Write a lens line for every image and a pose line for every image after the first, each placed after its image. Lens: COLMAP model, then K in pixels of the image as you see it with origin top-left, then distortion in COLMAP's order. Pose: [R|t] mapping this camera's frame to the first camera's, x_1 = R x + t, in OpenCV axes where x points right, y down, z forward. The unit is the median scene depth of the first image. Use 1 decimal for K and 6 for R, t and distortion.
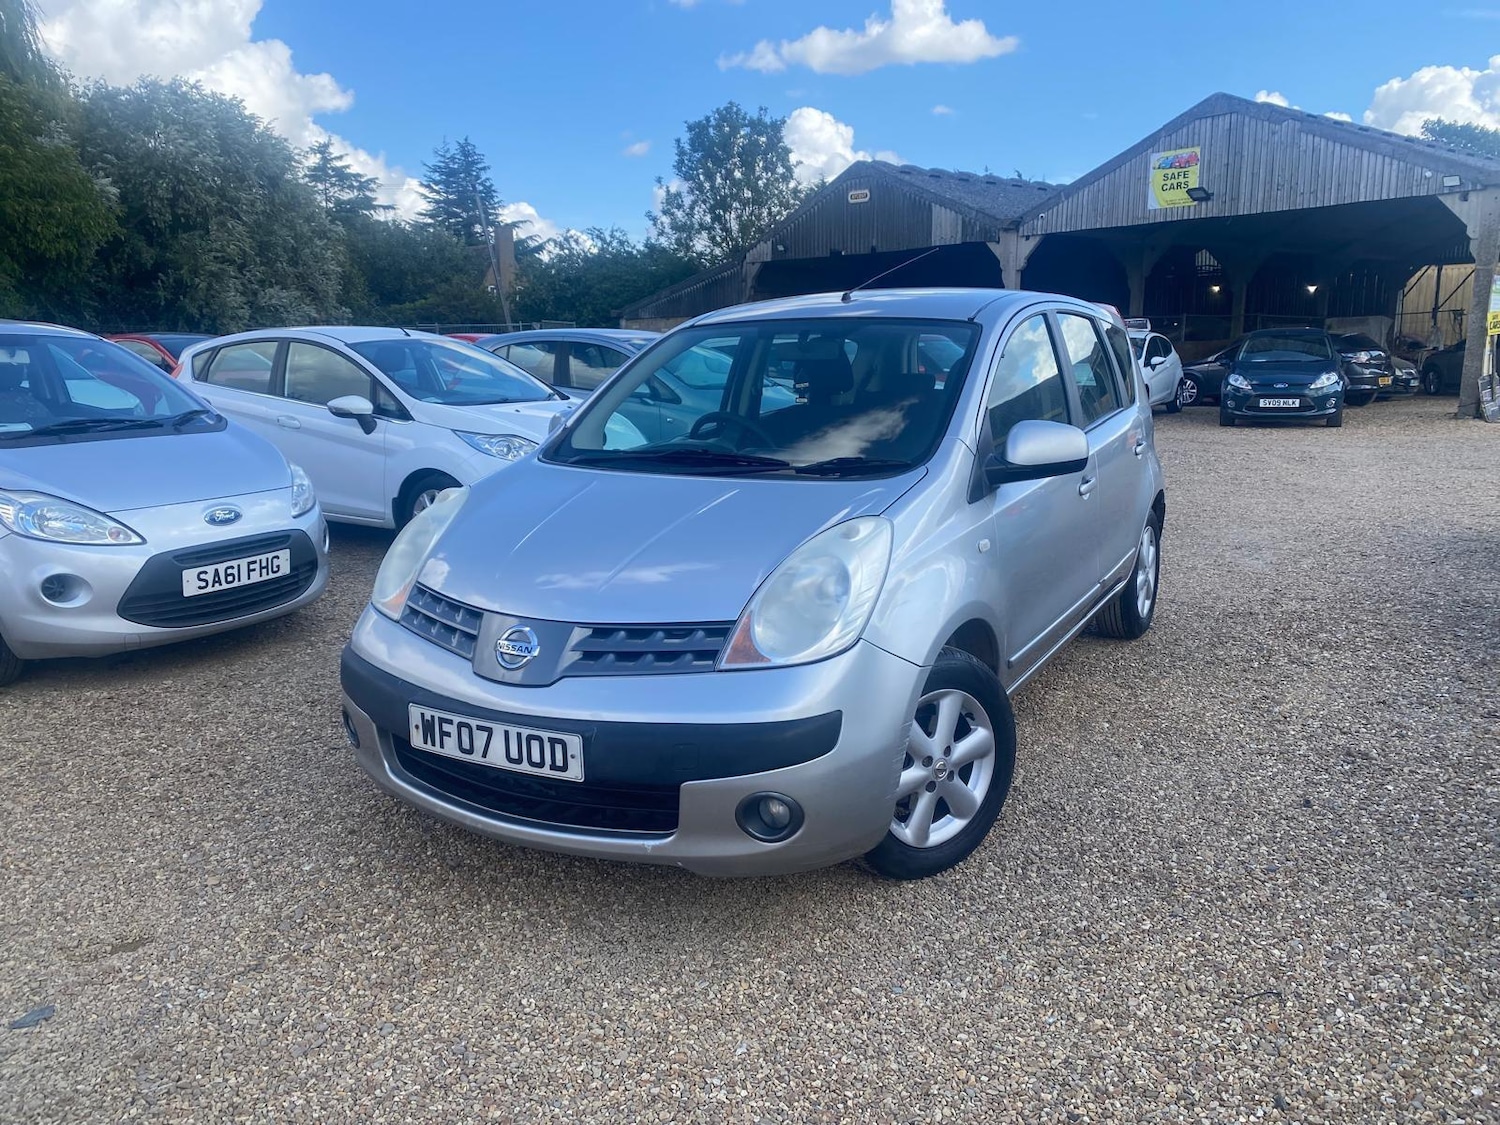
lens RADIAL K [[1159.0, 0, 753.6], [0, 1159.0, 565.7], [0, 0, 1]] dist [0.009100, 0.000557]
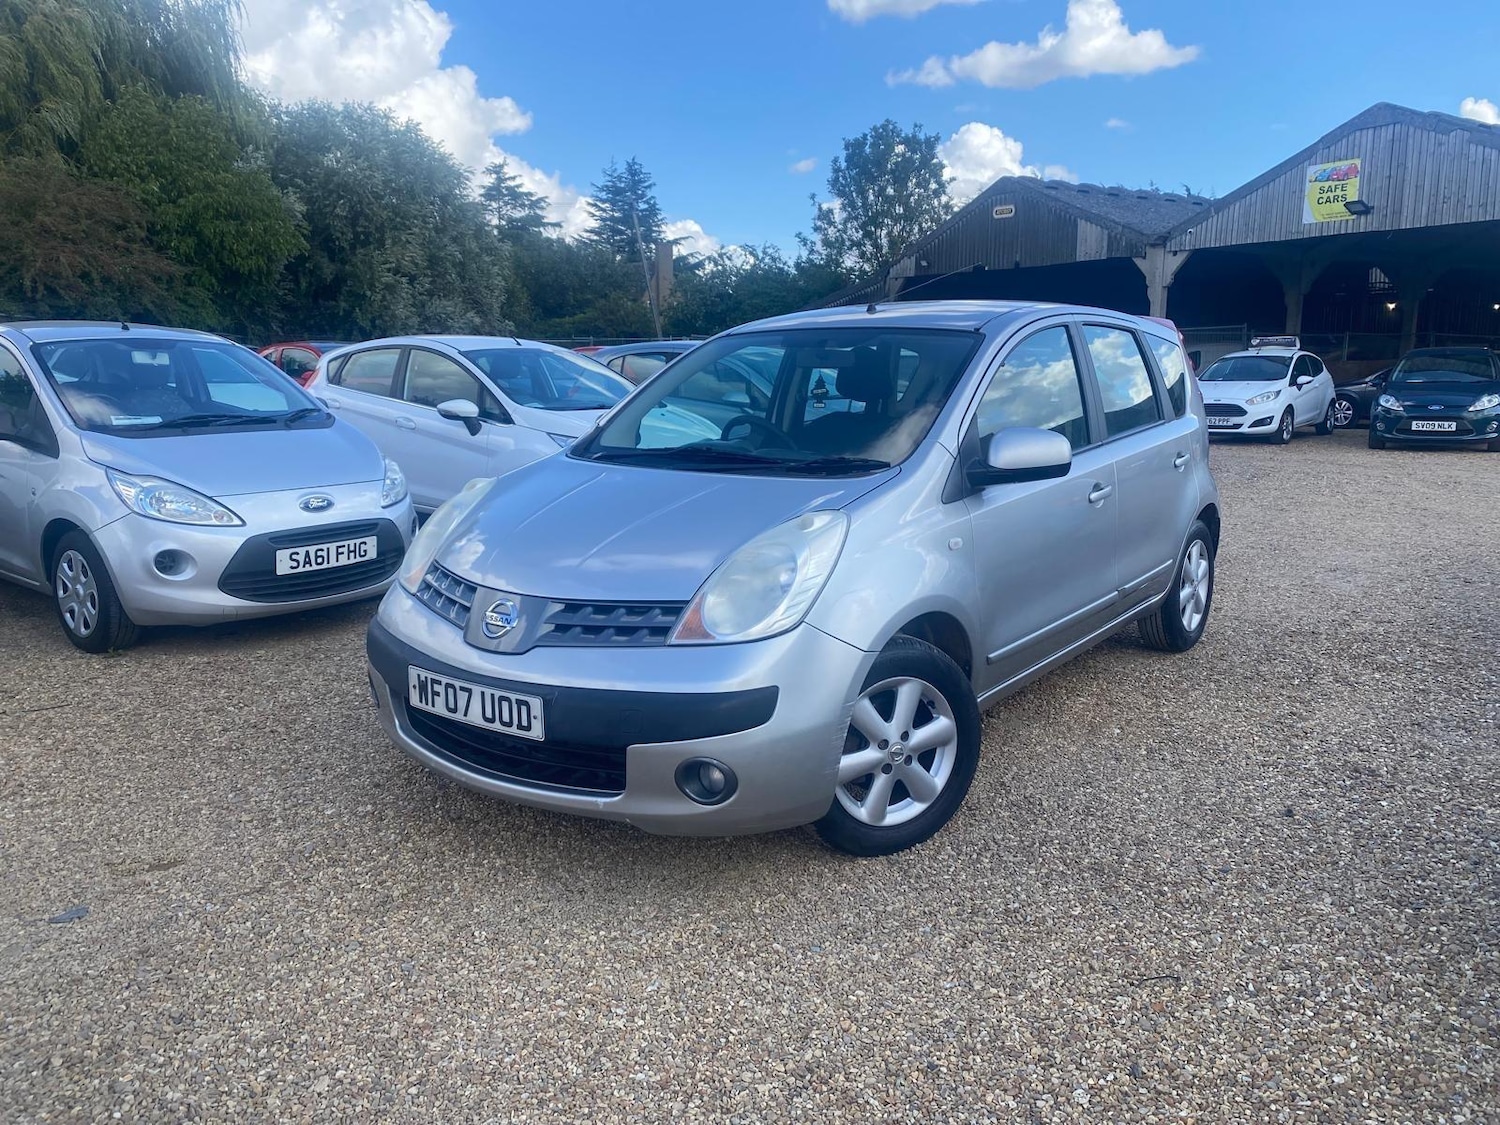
lens RADIAL K [[1158.3, 0, 760.4], [0, 1158.3, 558.2], [0, 0, 1]] dist [0.012897, -0.004138]
pose [[0.991584, 0.032789, -0.125243, 0.109897], [-0.035146, 0.999243, -0.016658, 0.013725], [0.124602, 0.020920, 0.991986, -0.042508]]
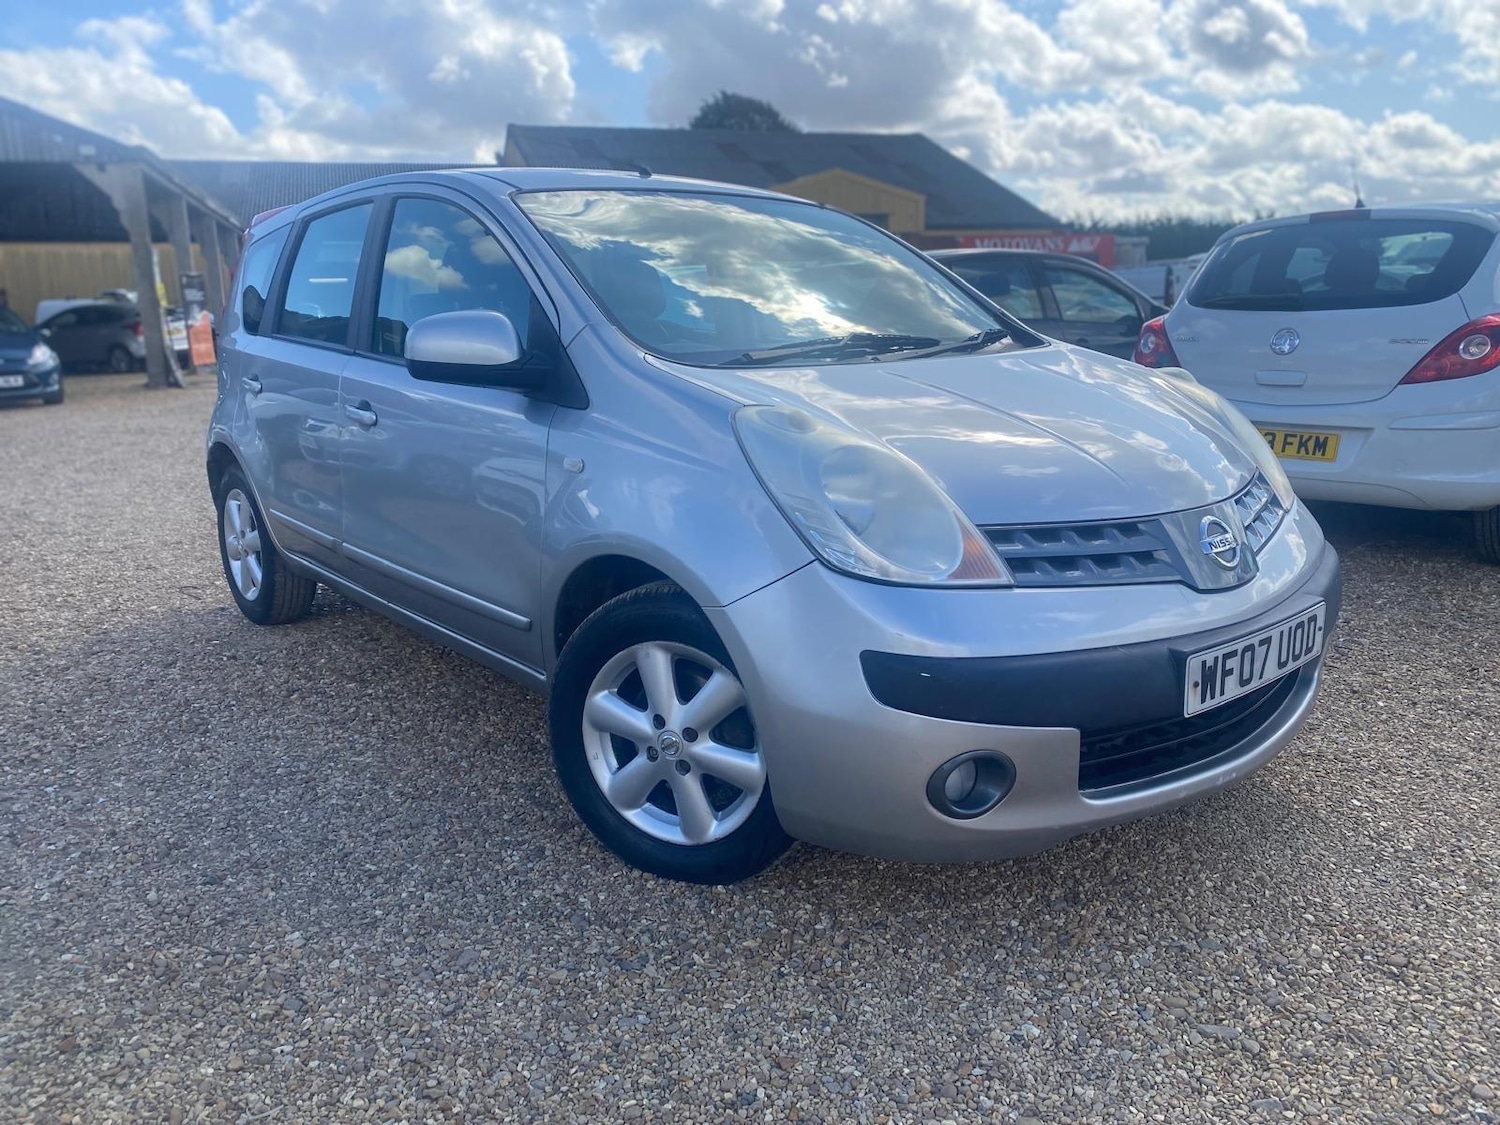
lens RADIAL K [[1158.1, 0, 758.4], [0, 1158.1, 546.9], [0, 0, 1]] dist [-0.004505, 0.022186]
pose [[0.331883, -0.187649, 0.924468, -0.648774], [0.198220, 0.972007, 0.126138, -0.057034], [-0.922259, 0.141385, 0.359788, 0.613791]]
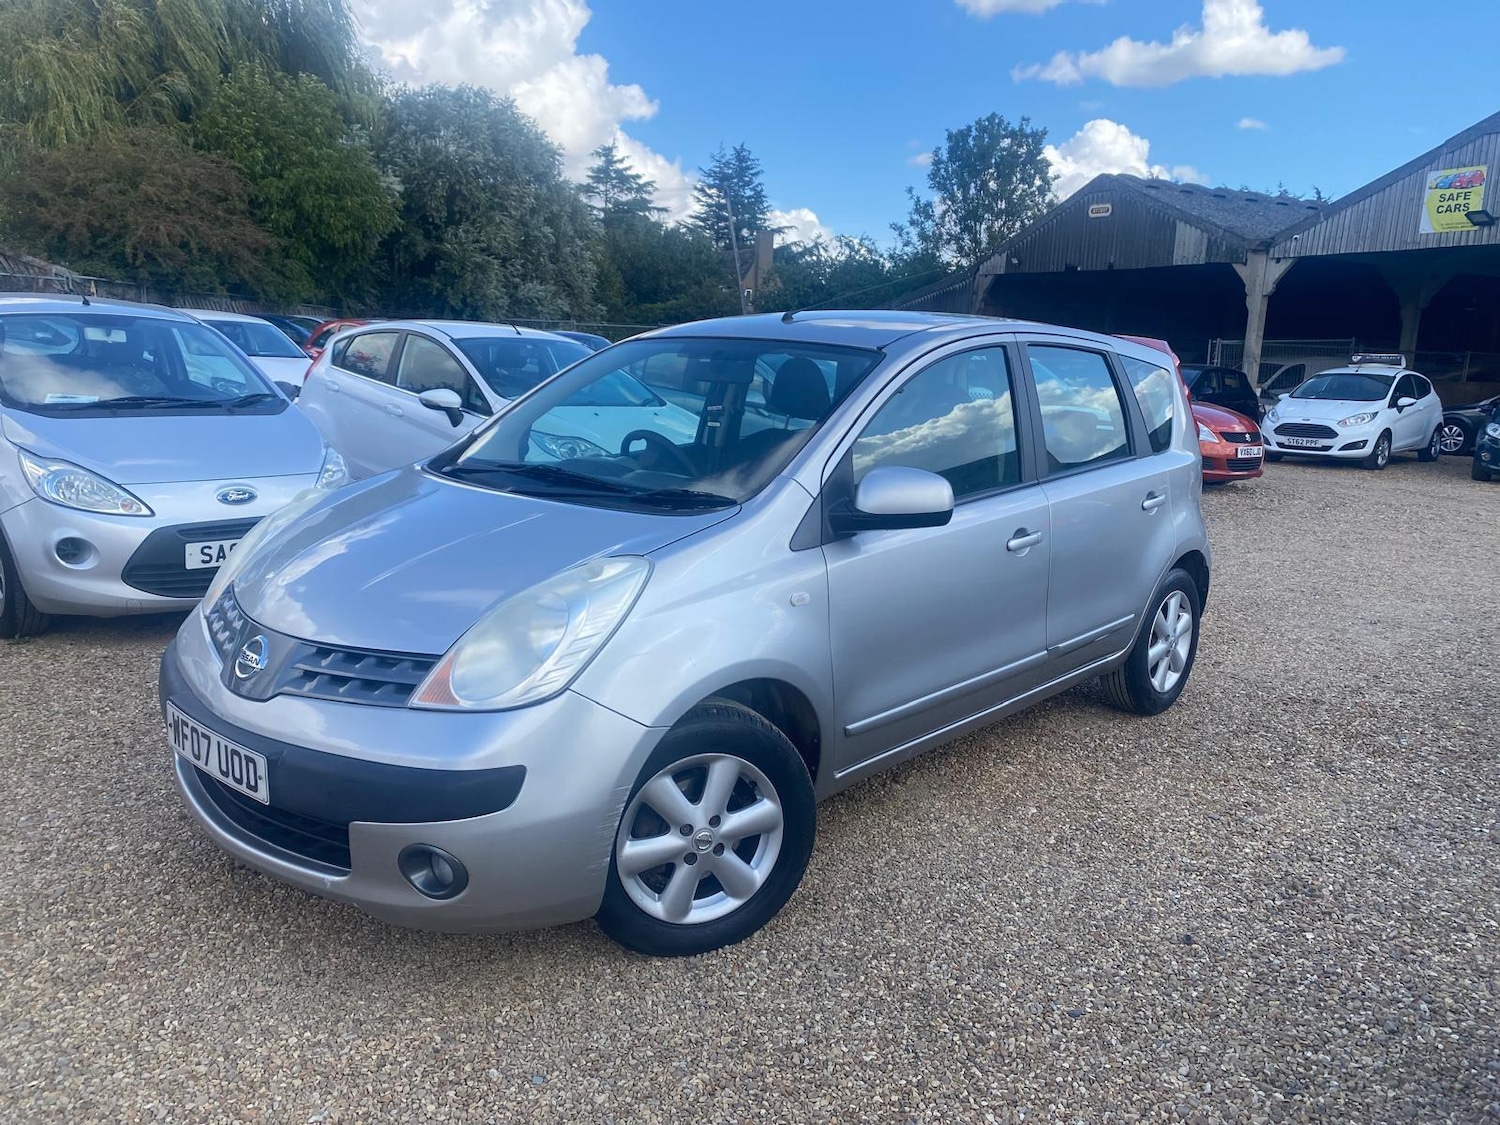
lens RADIAL K [[1159.2, 0, 751.4], [0, 1159.2, 556.7], [0, 0, 1]] dist [0.010711, -0.001991]
pose [[0.972813, 0.090997, -0.212964, 0.248635], [-0.093845, 0.995581, -0.003283, -0.030943], [0.211725, 0.023180, 0.977054, 0.077519]]
